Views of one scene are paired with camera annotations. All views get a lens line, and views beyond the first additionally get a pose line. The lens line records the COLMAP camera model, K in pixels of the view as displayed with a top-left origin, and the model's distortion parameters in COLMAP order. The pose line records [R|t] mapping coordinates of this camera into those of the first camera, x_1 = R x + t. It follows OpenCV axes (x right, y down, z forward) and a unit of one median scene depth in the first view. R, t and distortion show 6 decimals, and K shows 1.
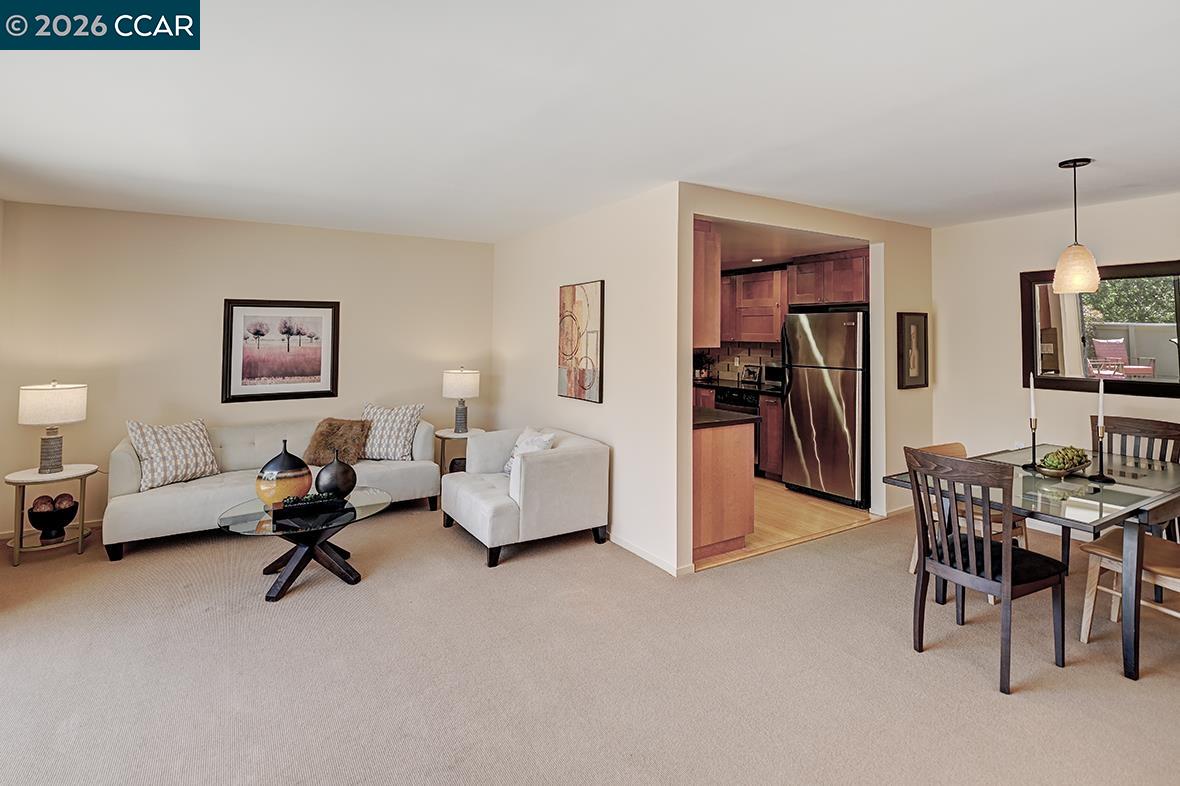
lens RADIAL K [[591.2, 0, 589.0], [0, 591.2, 308.6], [0, 0, 1]] dist [-0.001109, -0.000122]
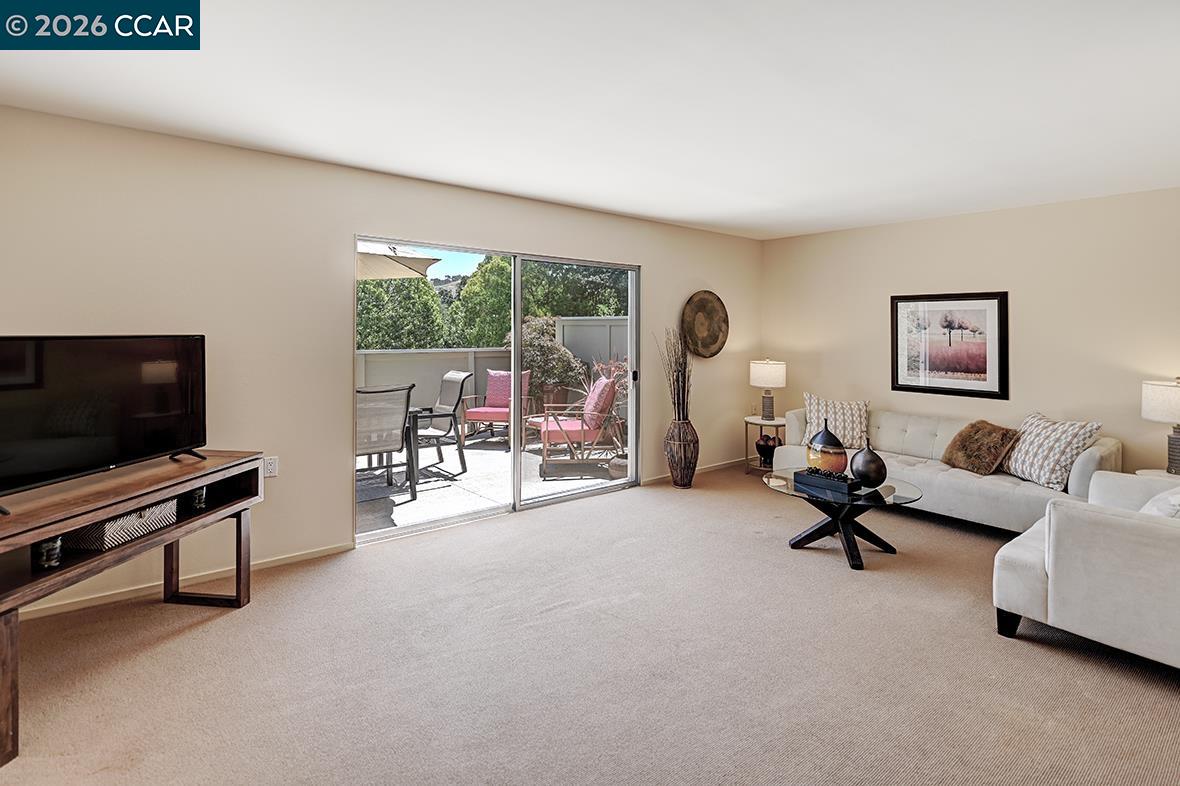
lens RADIAL K [[586.5, 0, 590.2], [0, 586.5, 326.3], [0, 0, 1]] dist [-0.001166, 0.000431]
pose [[0.121973, -0.004947, -0.992521, 0.437790], [0.027596, 0.999618, -0.001591, 0.029996], [0.992150, -0.027196, 0.122062, 0.347117]]
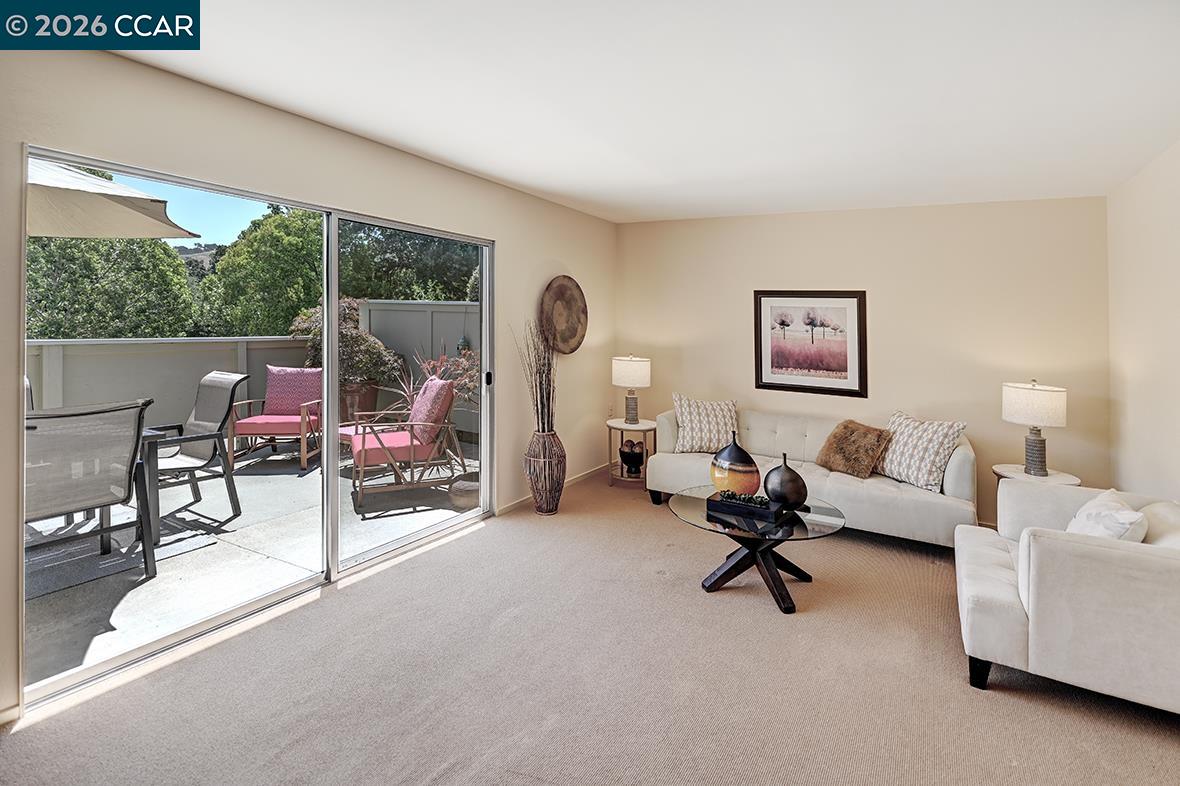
lens RADIAL K [[569.5, 0, 599.0], [0, 569.5, 321.2], [0, 0, 1]] dist [-0.004012, -0.000547]
pose [[0.480375, 0.019941, -0.876836, 0.153207], [0.001617, 0.999720, 0.023622, 0.016190], [0.877062, -0.012765, 0.480208, 0.292662]]
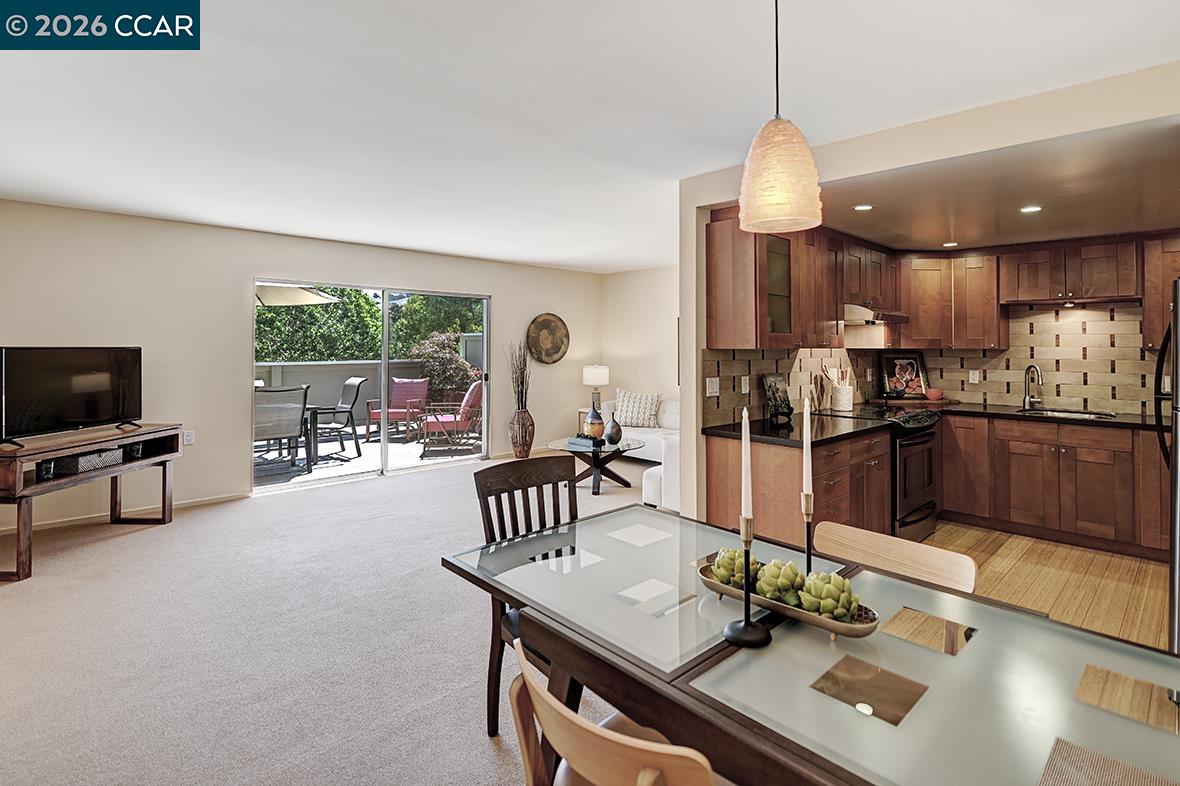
lens RADIAL K [[584.3, 0, 623.8], [0, 584.3, 333.2], [0, 0, 1]] dist [-0.001206, -0.000585]
pose [[0.243352, -0.020144, -0.969729, 0.912327], [0.034035, 0.999346, -0.012218, 0.043185], [0.969341, -0.030031, 0.243878, 0.561286]]
